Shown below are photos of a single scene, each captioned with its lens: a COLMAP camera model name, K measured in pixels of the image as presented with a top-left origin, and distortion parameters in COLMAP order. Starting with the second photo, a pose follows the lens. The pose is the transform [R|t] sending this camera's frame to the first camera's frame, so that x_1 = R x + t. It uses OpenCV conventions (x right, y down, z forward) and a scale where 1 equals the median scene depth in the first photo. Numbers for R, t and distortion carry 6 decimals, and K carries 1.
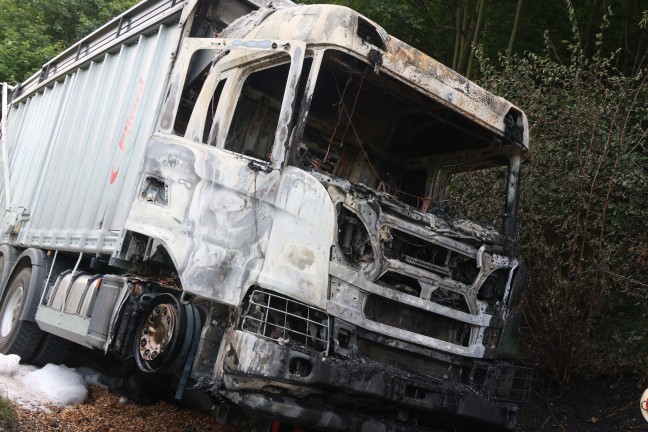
lens RADIAL K [[708.1, 0, 324.0], [0, 708.1, 216.0], [0, 0, 1]] dist [-0.004415, 0.036617]
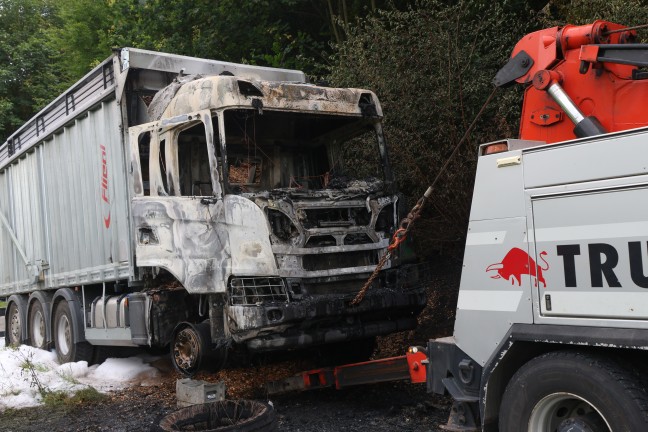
lens RADIAL K [[671.3, 0, 324.0], [0, 671.3, 216.0], [0, 0, 1]] dist [-0.046699, -0.029903]
pose [[0.944672, -0.326610, 0.030333, 0.085974], [0.321925, 0.940896, 0.105252, -0.105828], [-0.062917, -0.089664, 0.993983, -0.431808]]
